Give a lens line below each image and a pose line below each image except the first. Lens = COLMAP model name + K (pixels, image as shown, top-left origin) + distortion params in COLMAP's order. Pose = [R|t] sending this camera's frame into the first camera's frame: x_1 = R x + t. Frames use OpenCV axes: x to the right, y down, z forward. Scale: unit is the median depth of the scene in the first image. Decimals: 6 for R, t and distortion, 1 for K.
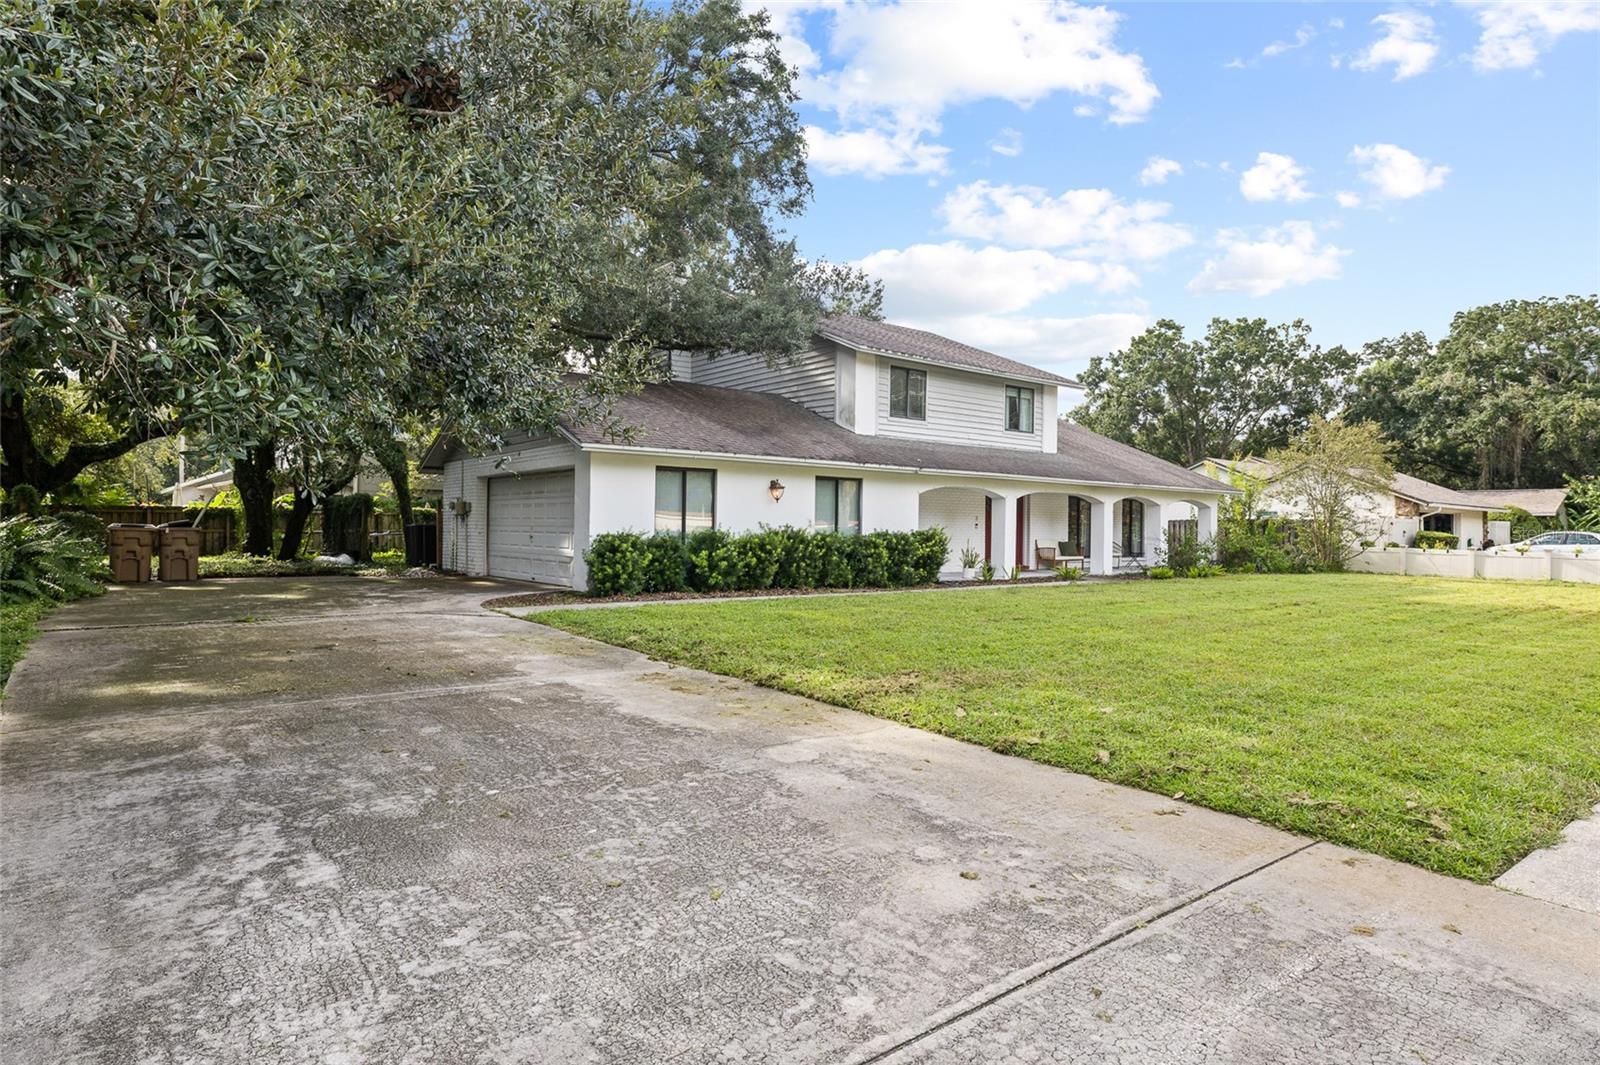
lens RADIAL K [[903.6, 0, 800.0], [0, 903.6, 532.5], [0, 0, 1]] dist [0.000323, -0.000002]
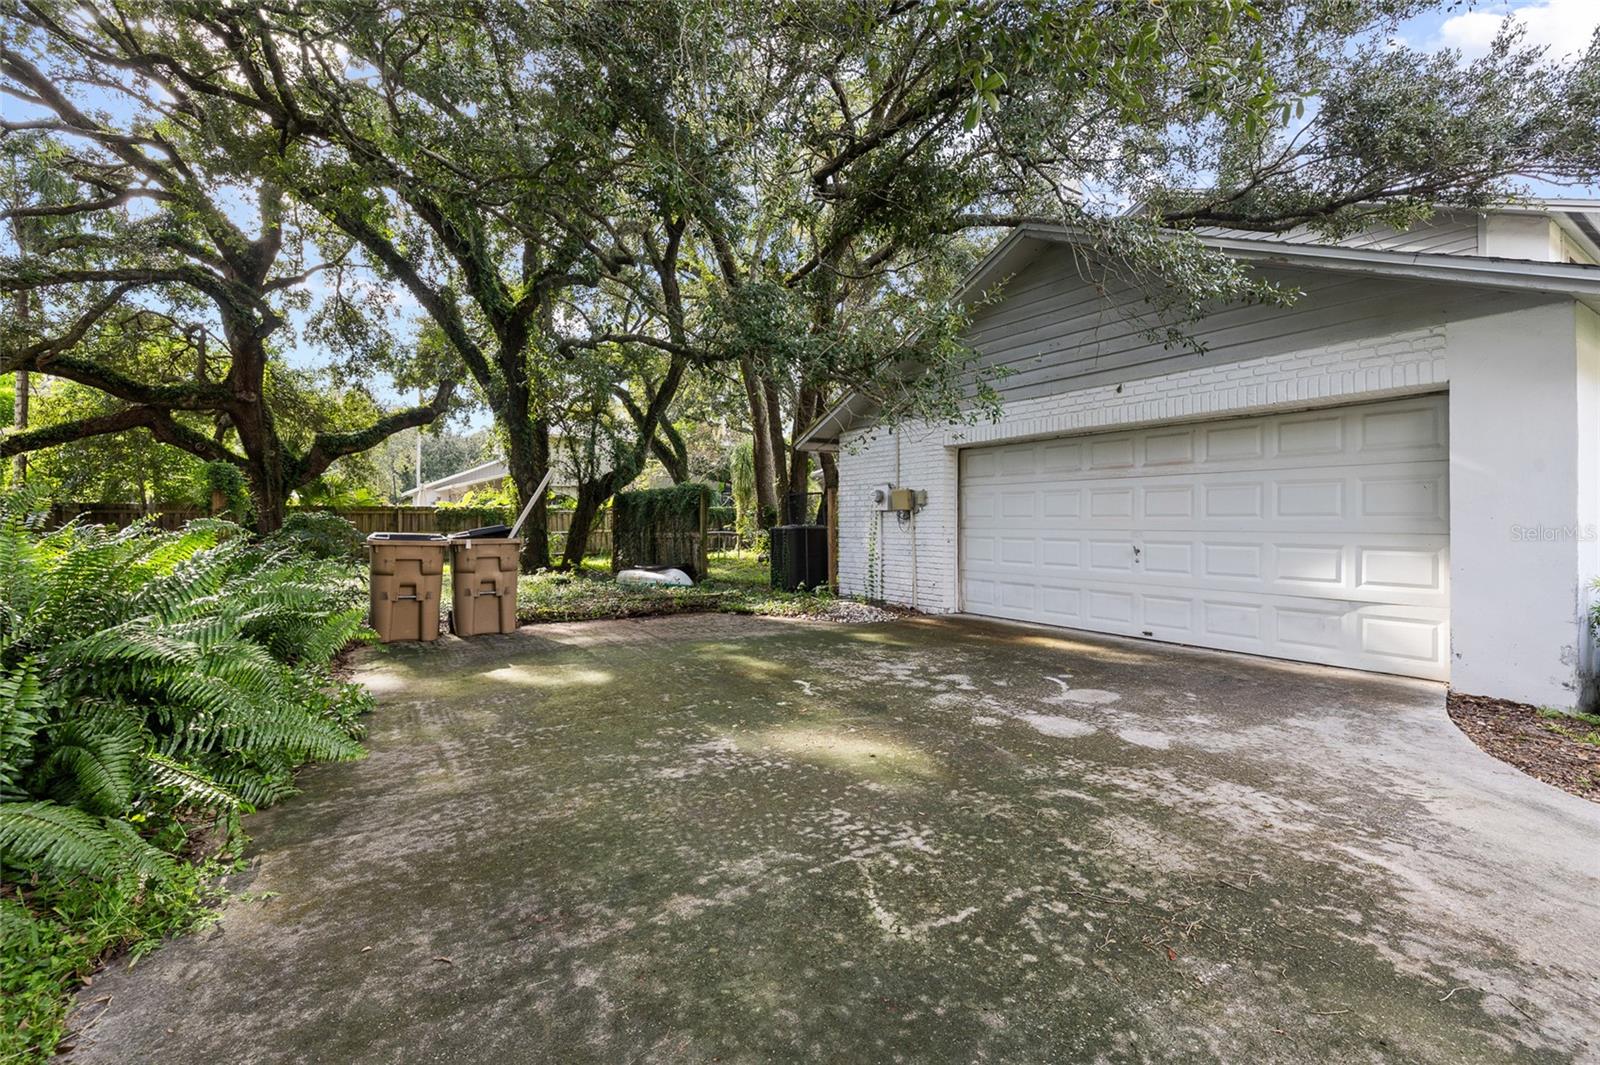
lens RADIAL K [[723.8, 0, 801.7], [0, 723.8, 519.5], [0, 0, 1]] dist [0.000892, 0.000047]
pose [[0.995069, -0.009166, -0.098758, -0.281485], [0.008337, 0.999927, -0.008802, -0.007261], [0.098832, 0.007935, 0.995073, 0.360750]]
